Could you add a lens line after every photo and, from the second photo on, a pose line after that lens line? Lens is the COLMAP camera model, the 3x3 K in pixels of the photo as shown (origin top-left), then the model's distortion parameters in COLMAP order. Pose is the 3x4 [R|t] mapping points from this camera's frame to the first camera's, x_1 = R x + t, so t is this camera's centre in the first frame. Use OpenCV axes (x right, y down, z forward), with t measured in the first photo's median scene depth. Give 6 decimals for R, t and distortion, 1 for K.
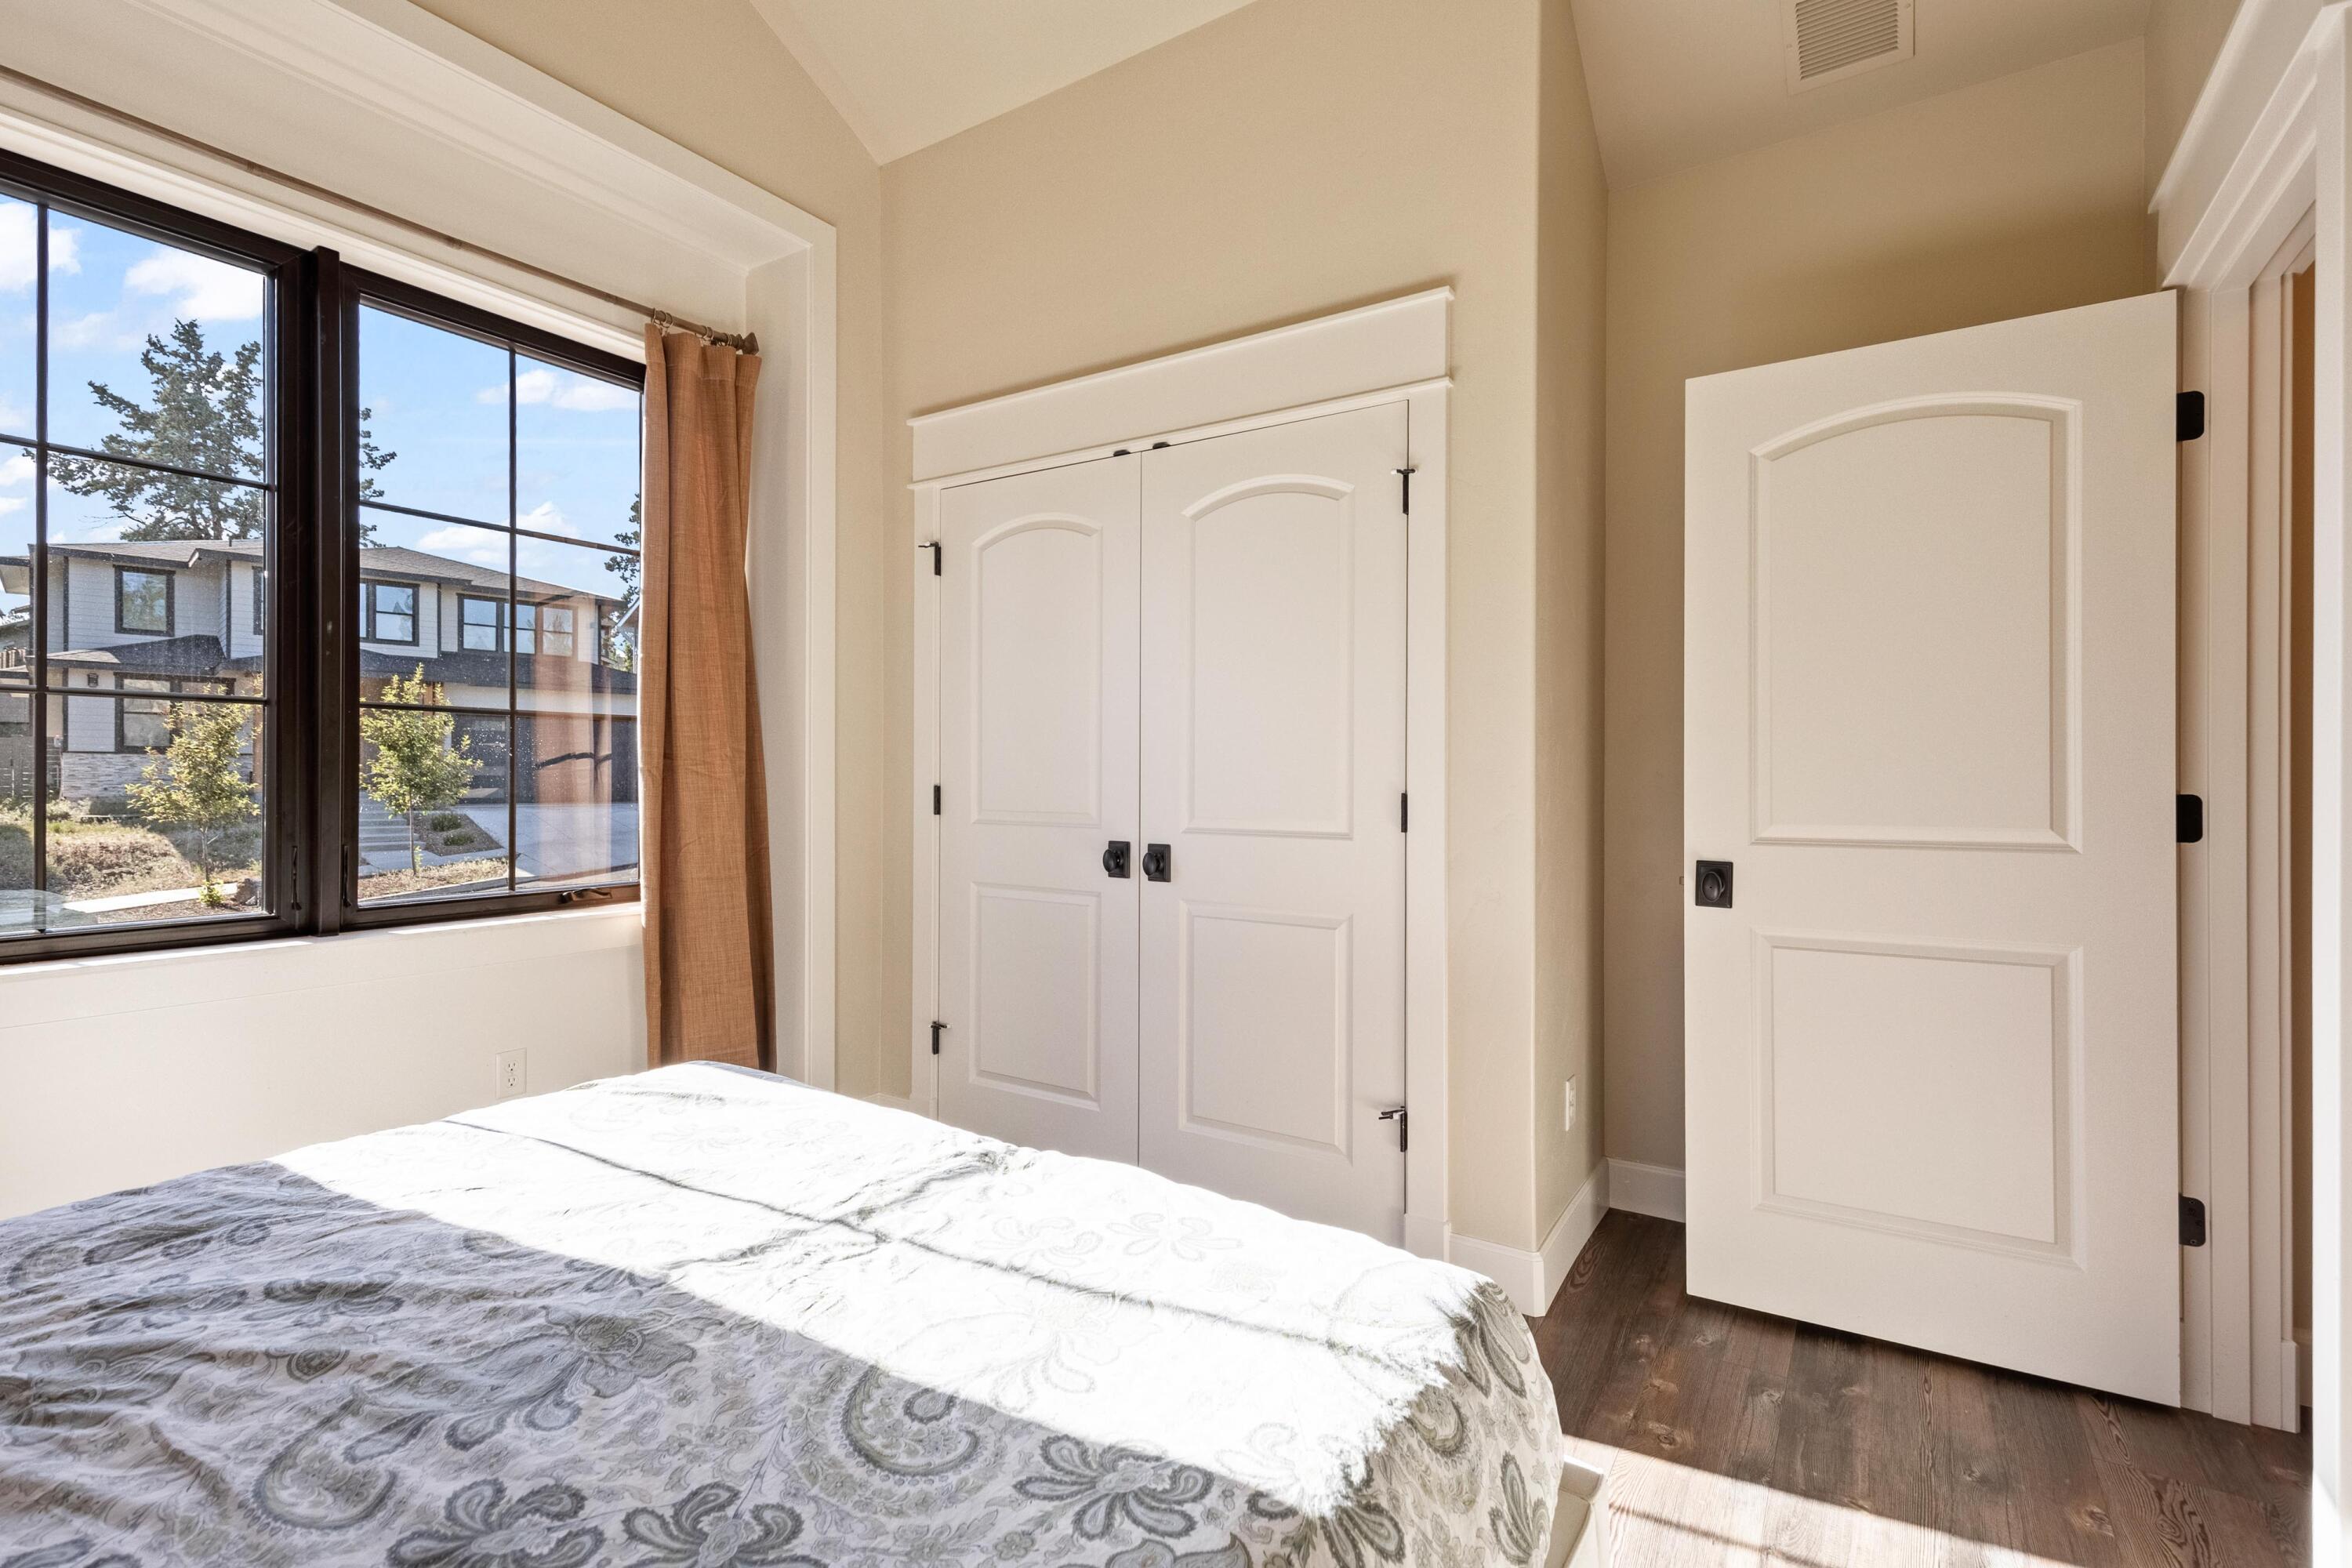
lens RADIAL K [[1084.3, 0, 1176.0], [0, 1084.3, 784.0], [0, 0, 1]] dist [0.011427, 0.000034]
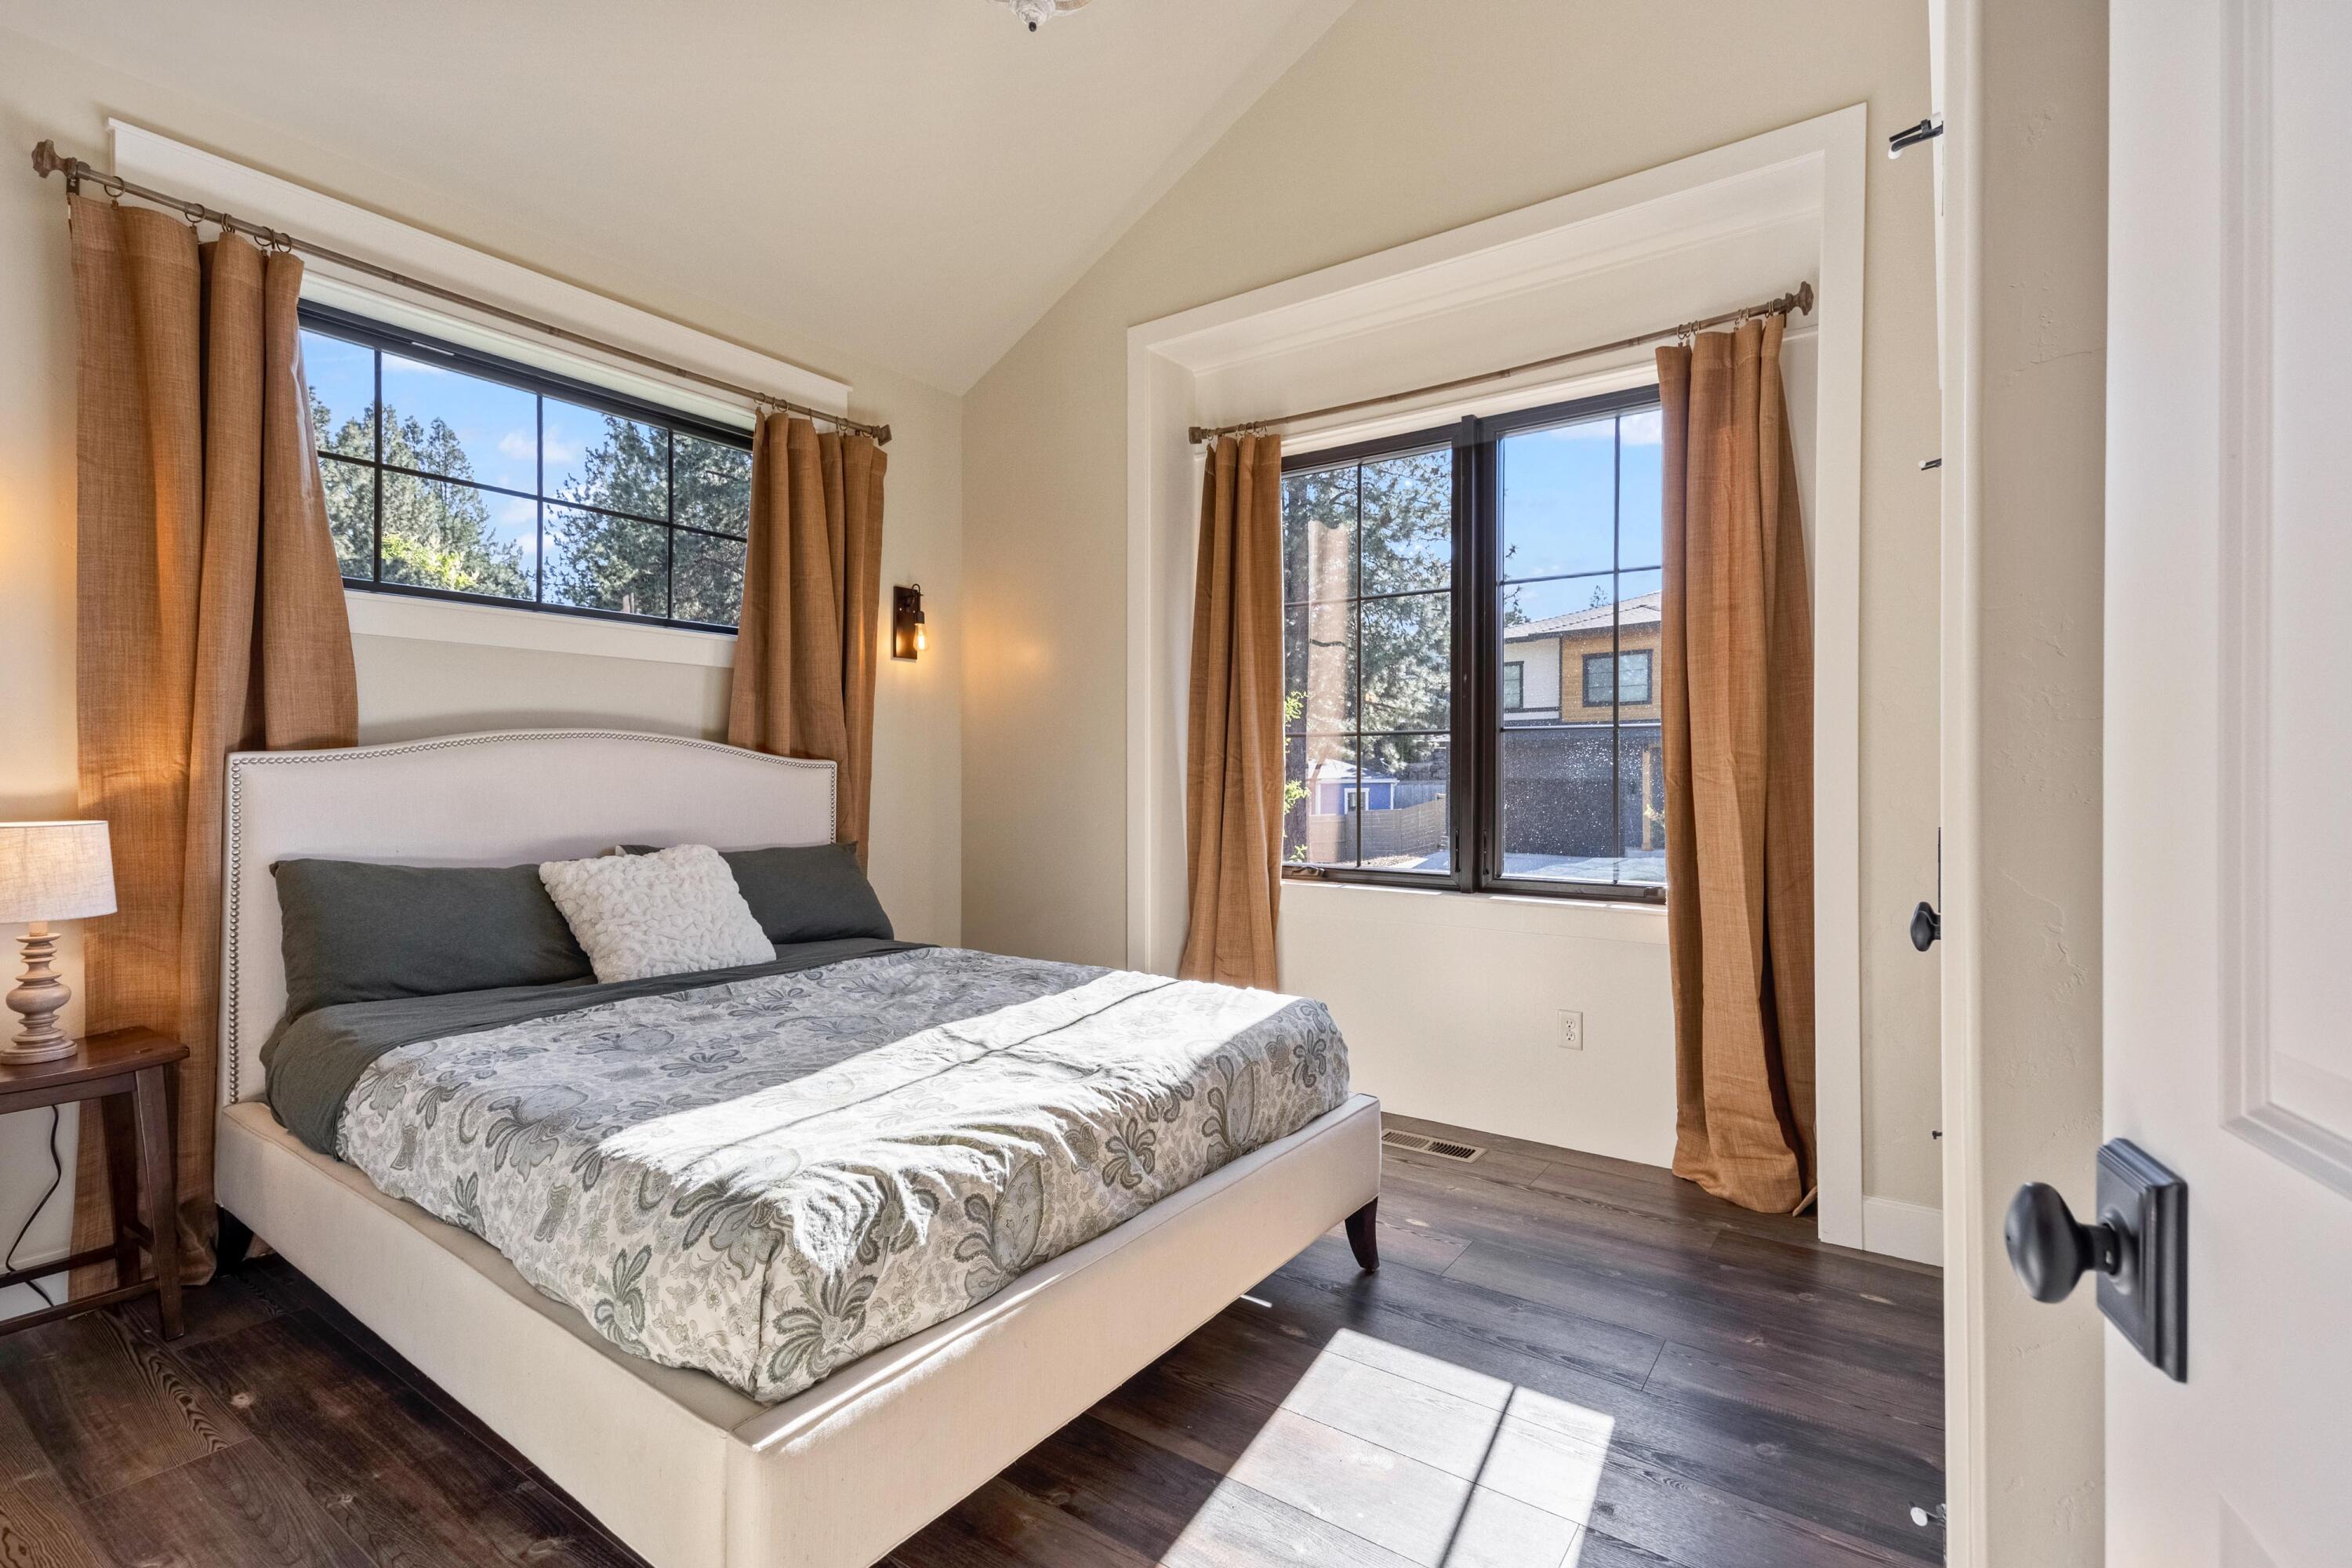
lens RADIAL K [[1084.3, 0, 1176.0], [0, 1084.3, 784.0], [0, 0, 1]] dist [0.011427, 0.000034]
pose [[-0.040840, -0.001235, -0.999165, 0.675924], [-0.008839, 0.999961, -0.000875, -0.000682], [0.999127, 0.008796, -0.040850, 0.690542]]
